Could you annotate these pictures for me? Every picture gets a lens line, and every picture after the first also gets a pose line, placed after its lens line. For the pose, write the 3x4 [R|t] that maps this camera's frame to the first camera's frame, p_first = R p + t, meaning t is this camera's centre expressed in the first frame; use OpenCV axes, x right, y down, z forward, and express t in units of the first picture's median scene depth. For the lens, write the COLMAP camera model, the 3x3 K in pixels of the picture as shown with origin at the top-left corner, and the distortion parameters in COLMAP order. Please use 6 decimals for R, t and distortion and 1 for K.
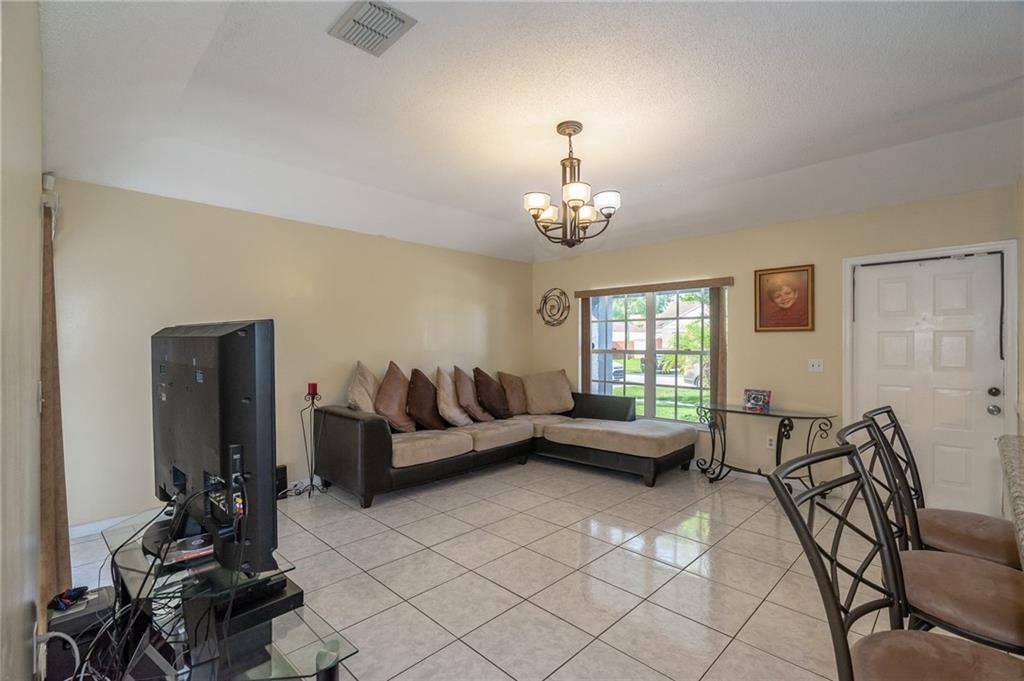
lens RADIAL K [[458.7, 0, 512.0], [0, 458.7, 340.5], [0, 0, 1]] dist [-0.028426, 0.000268]
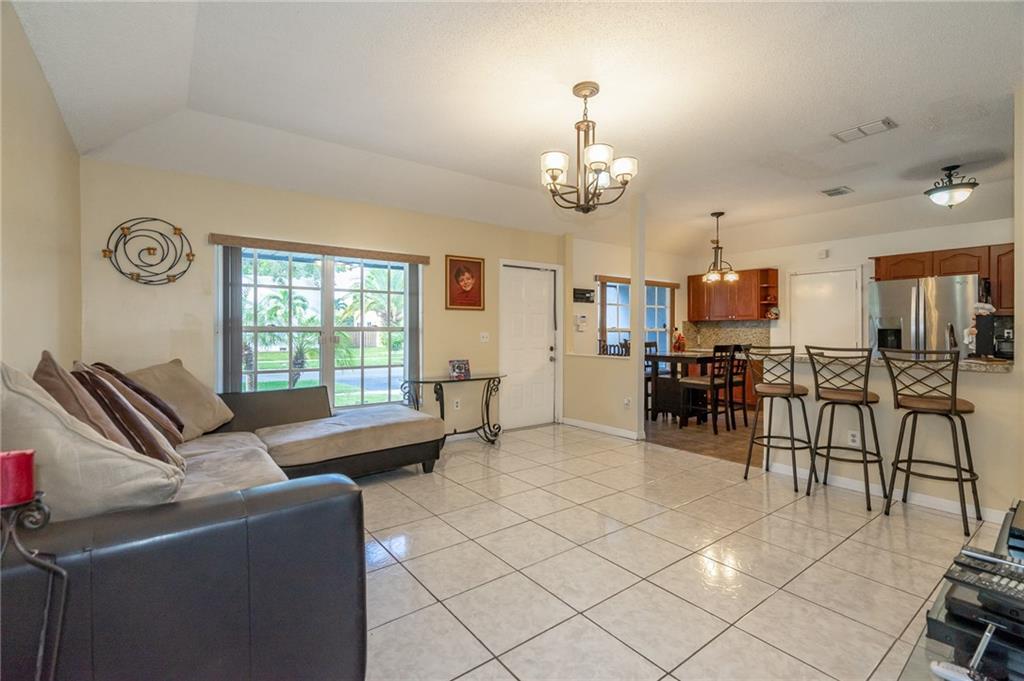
lens RADIAL K [[466.5, 0, 515.1], [0, 466.5, 329.5], [0, 0, 1]] dist [0.000272, 0.000819]
pose [[0.134657, -0.002423, 0.990889, -0.621405], [-0.007185, 0.999968, 0.003422, 0.027209], [-0.990866, -0.007580, 0.134635, 0.715255]]
